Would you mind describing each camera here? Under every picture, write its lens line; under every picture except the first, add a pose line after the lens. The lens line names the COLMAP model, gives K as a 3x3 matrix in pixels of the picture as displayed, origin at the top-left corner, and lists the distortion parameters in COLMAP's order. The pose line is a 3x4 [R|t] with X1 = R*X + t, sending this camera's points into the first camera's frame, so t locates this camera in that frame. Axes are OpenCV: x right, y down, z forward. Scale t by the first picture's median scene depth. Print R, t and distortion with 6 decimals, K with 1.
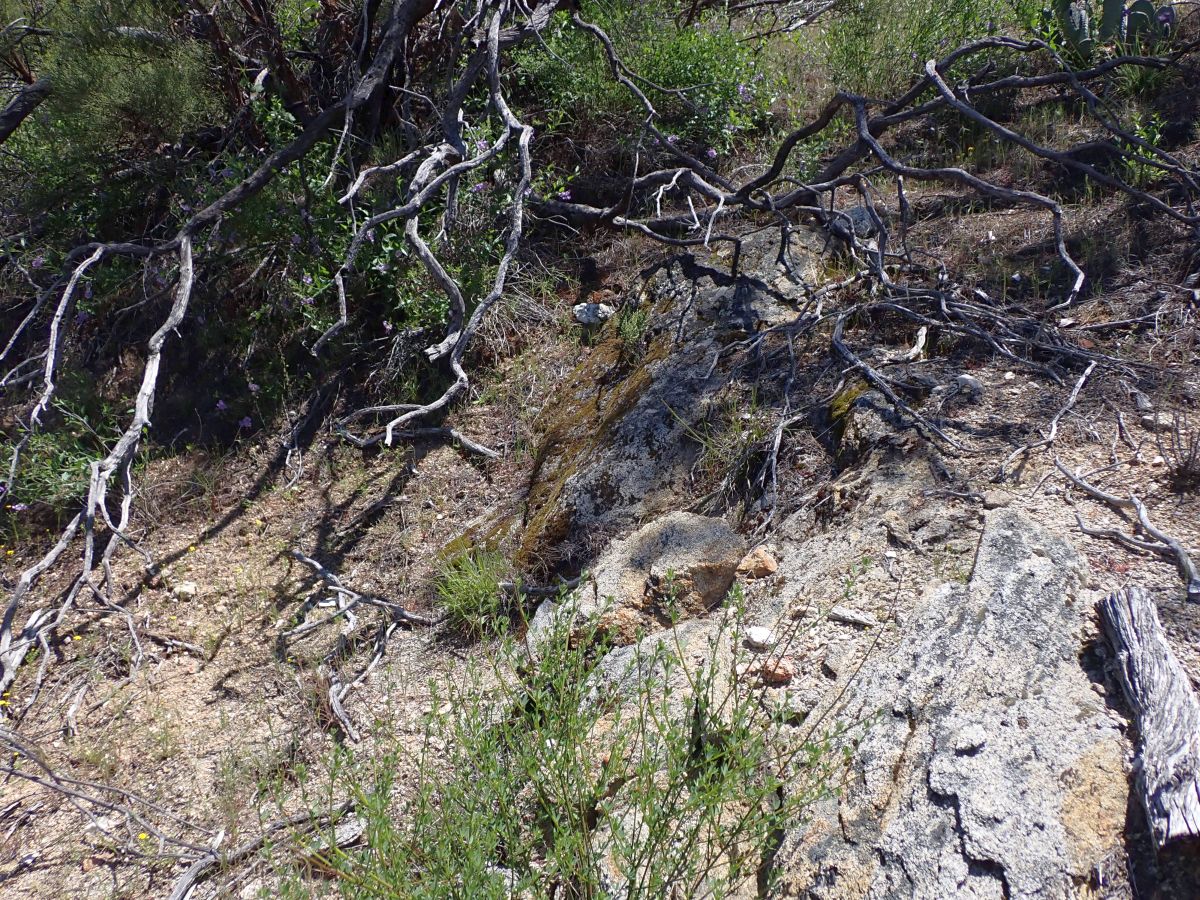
lens RADIAL K [[1045.7, 0, 598.3], [0, 1045.7, 447.8], [0, 0, 1]] dist [-0.009608, -0.002202]
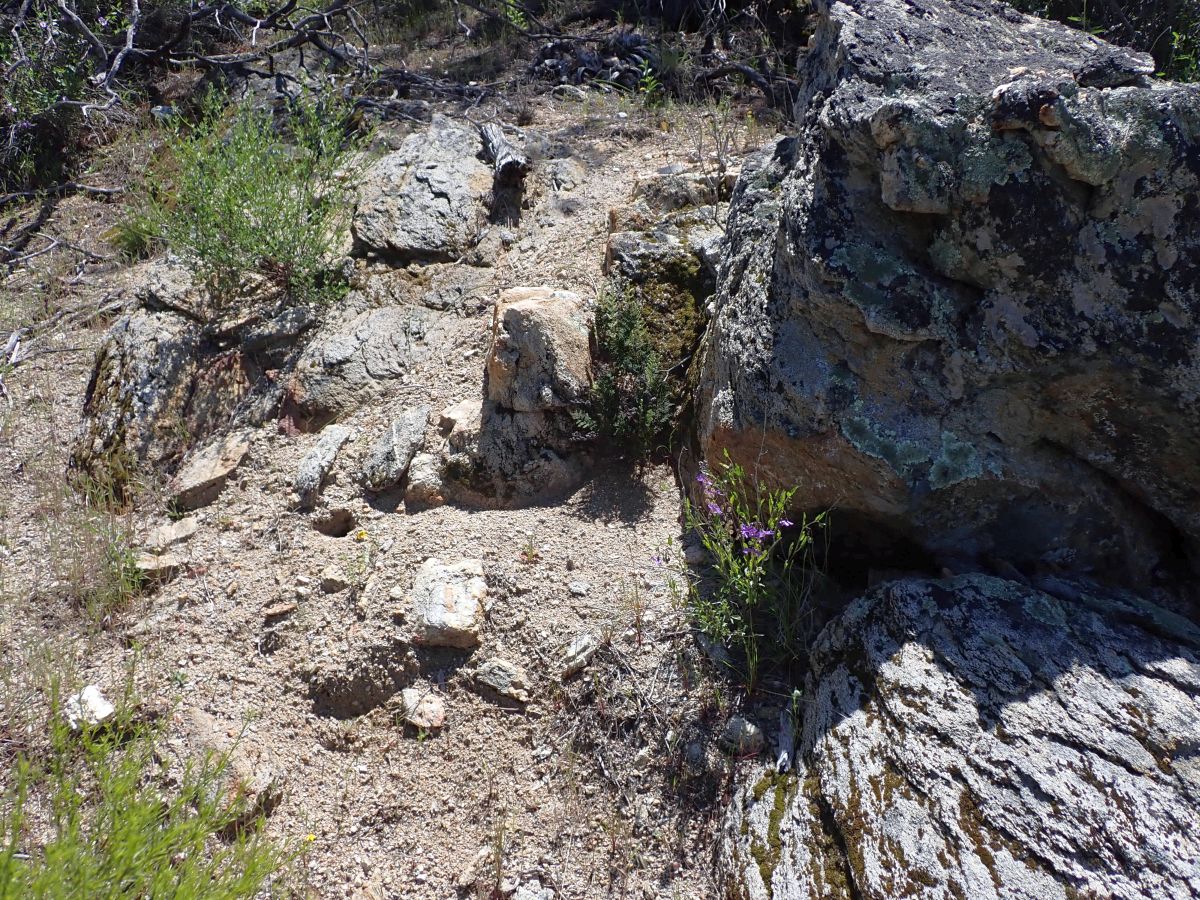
lens RADIAL K [[1045.7, 0, 599.8], [0, 1045.7, 455.2], [0, 0, 1]] dist [-0.009608, -0.002202]
pose [[0.884613, -0.119957, 0.450634, -0.263177], [0.115236, 0.992610, 0.038015, 0.505292], [-0.451864, 0.018300, 0.891899, -0.741631]]
